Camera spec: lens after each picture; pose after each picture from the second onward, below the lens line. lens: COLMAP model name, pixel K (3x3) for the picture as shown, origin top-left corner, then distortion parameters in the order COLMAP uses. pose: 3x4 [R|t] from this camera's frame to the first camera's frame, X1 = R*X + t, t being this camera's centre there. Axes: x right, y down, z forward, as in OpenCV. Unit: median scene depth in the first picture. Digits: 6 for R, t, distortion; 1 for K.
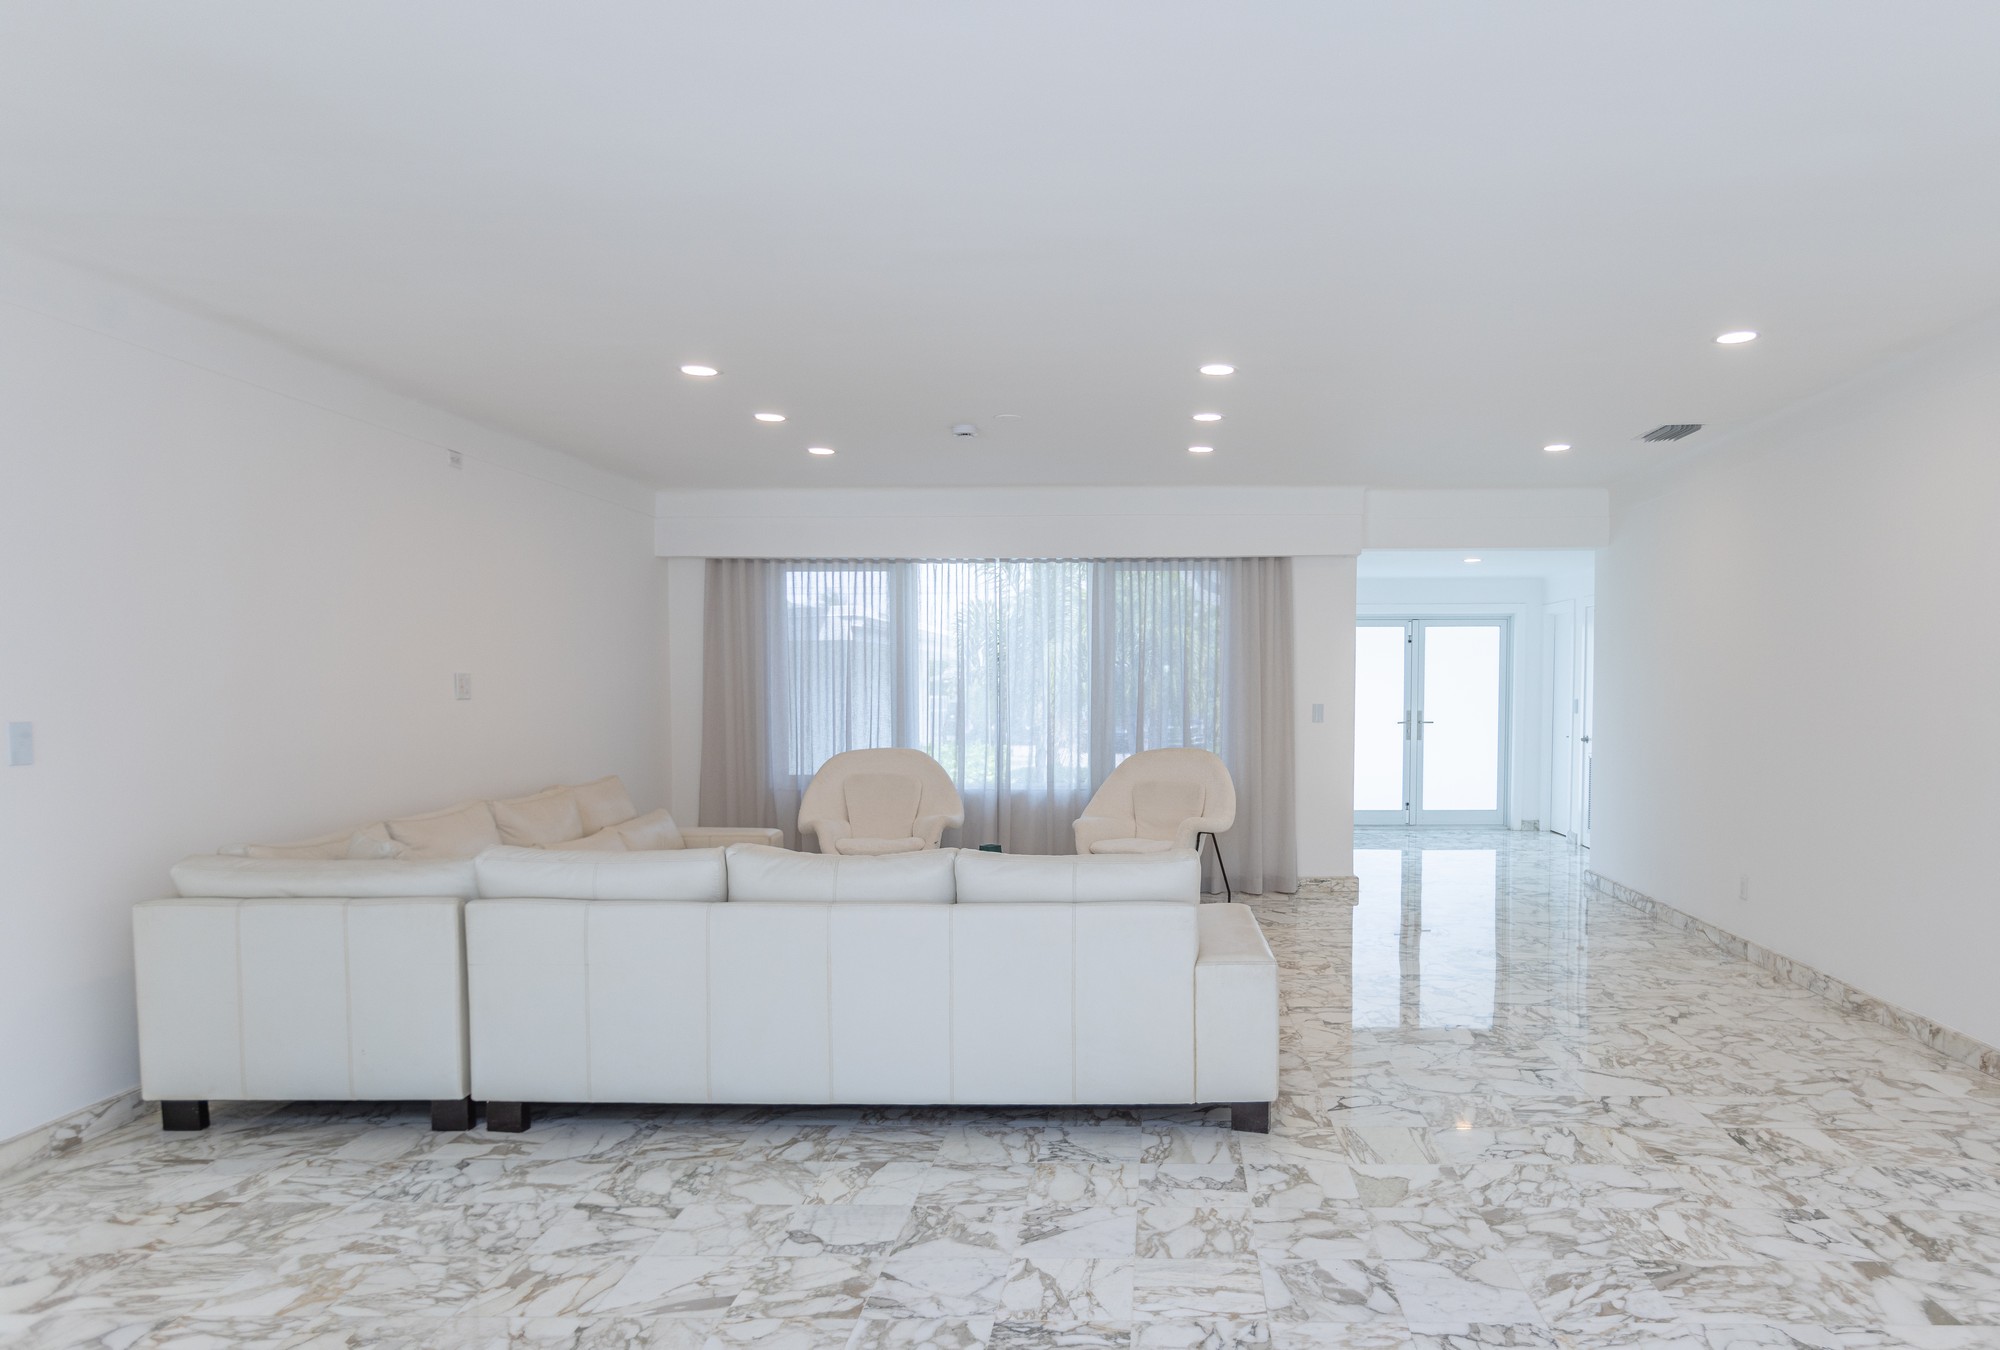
lens RADIAL K [[1272.4, 0, 1152.2], [0, 1272.4, 750.4], [0, 0, 1]] dist [-0.000811, 0.001619]
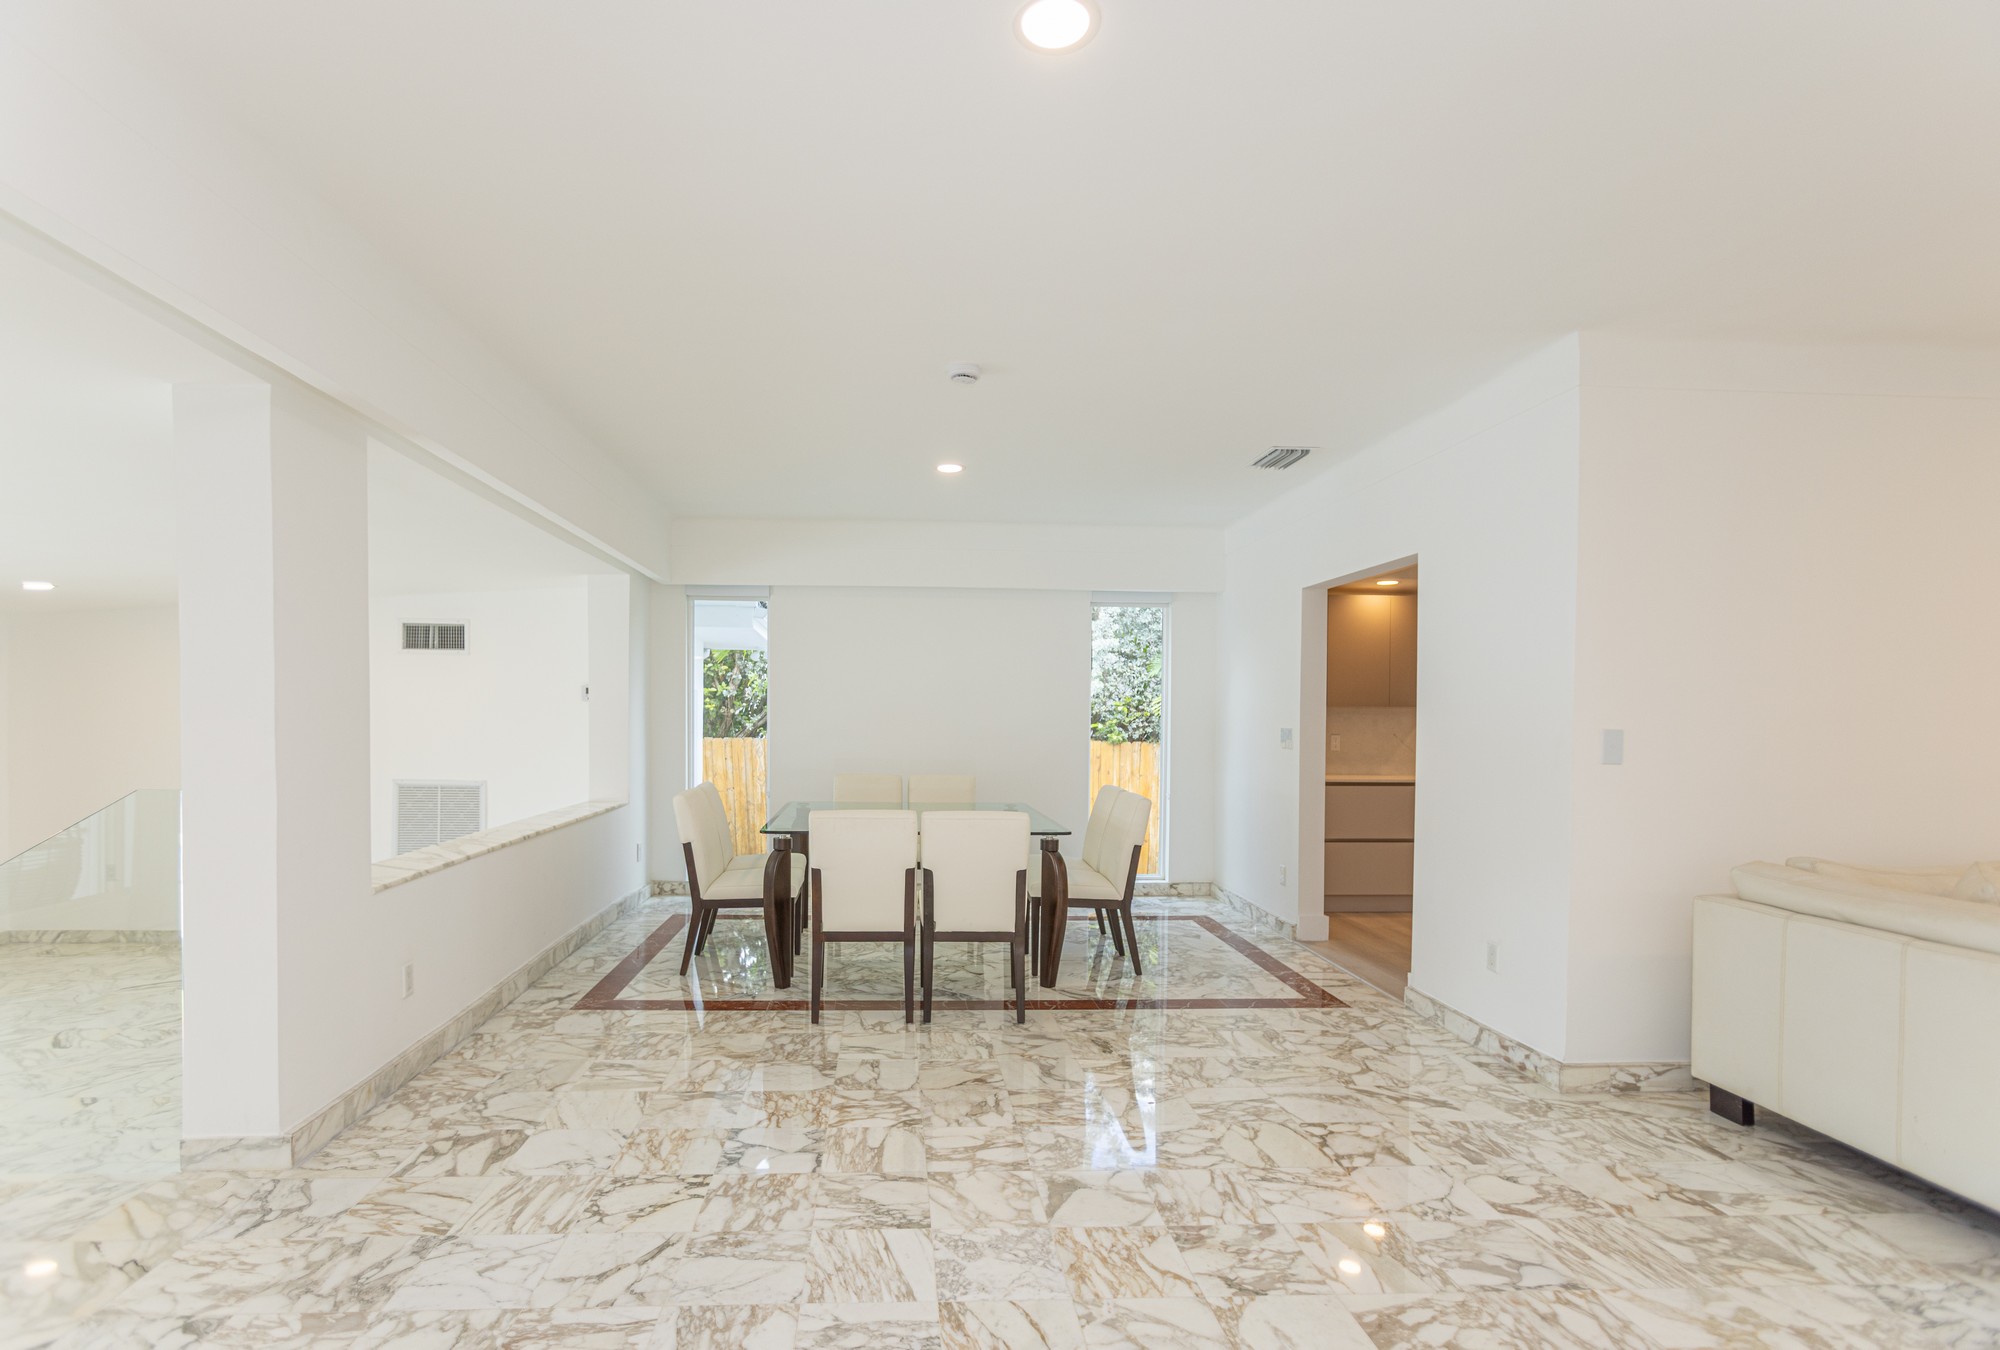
lens RADIAL K [[931.5, 0, 916.5], [0, 931.5, 736.3], [0, 0, 1]] dist [-0.000377, 0.000064]
pose [[0.041620, 0.024384, -0.998836, -0.024771], [-0.062273, 0.997822, 0.021764, 0.006751], [0.997191, 0.061295, 0.043048, 0.288029]]
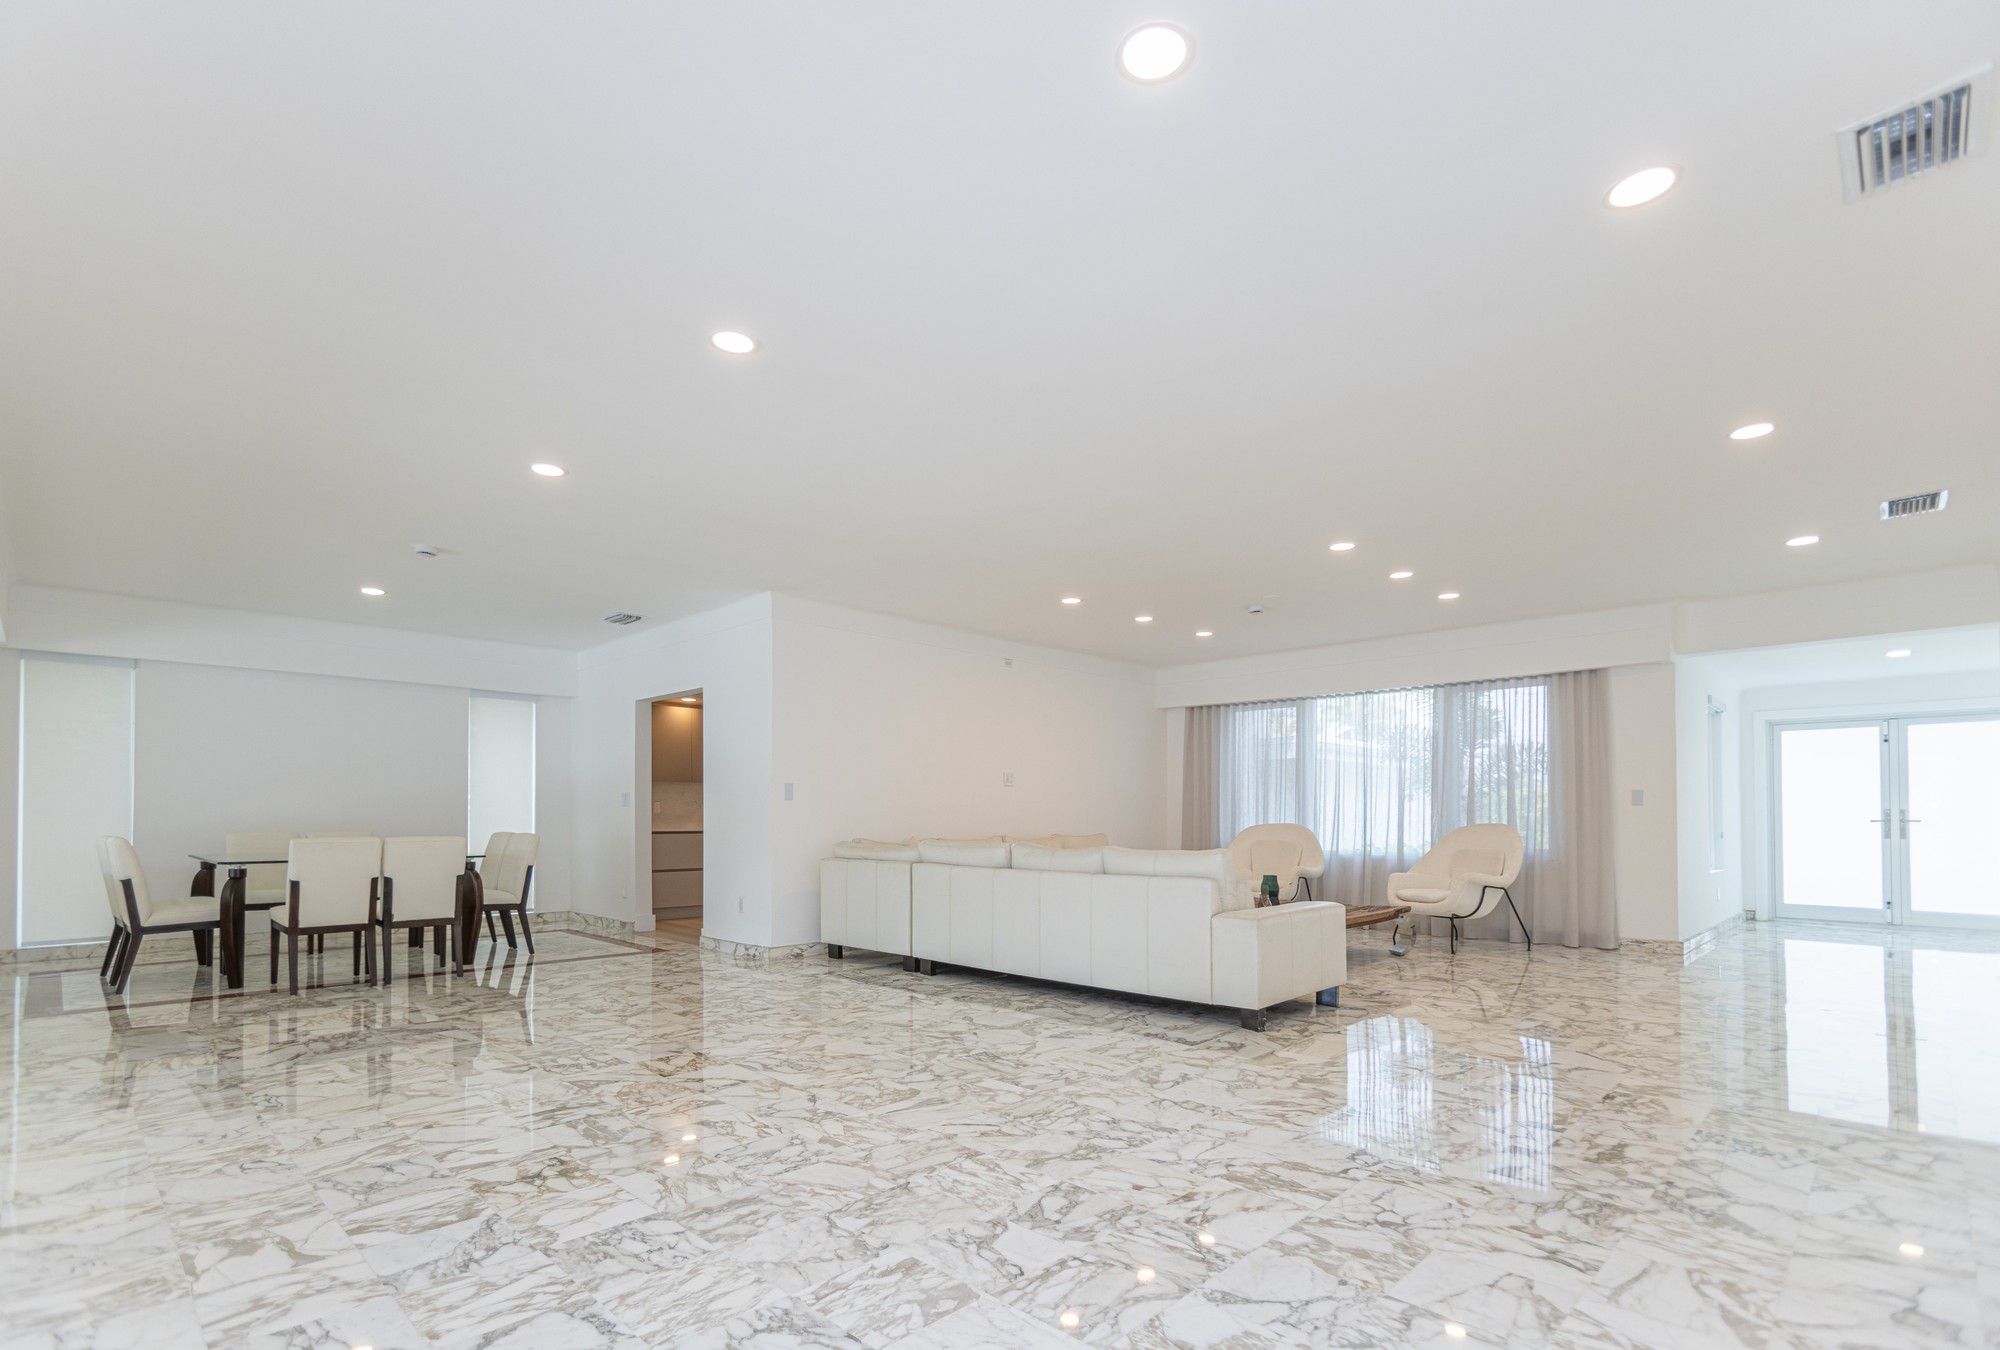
lens RADIAL K [[947.2, 0, 997.7], [0, 947.2, 801.4], [0, 0, 1]] dist [-0.000973, 0.000031]
pose [[0.727749, -0.010205, -0.685767, 0.686425], [-0.036991, 0.997850, -0.054104, 0.098326], [0.684845, 0.064741, 0.725807, -0.079534]]
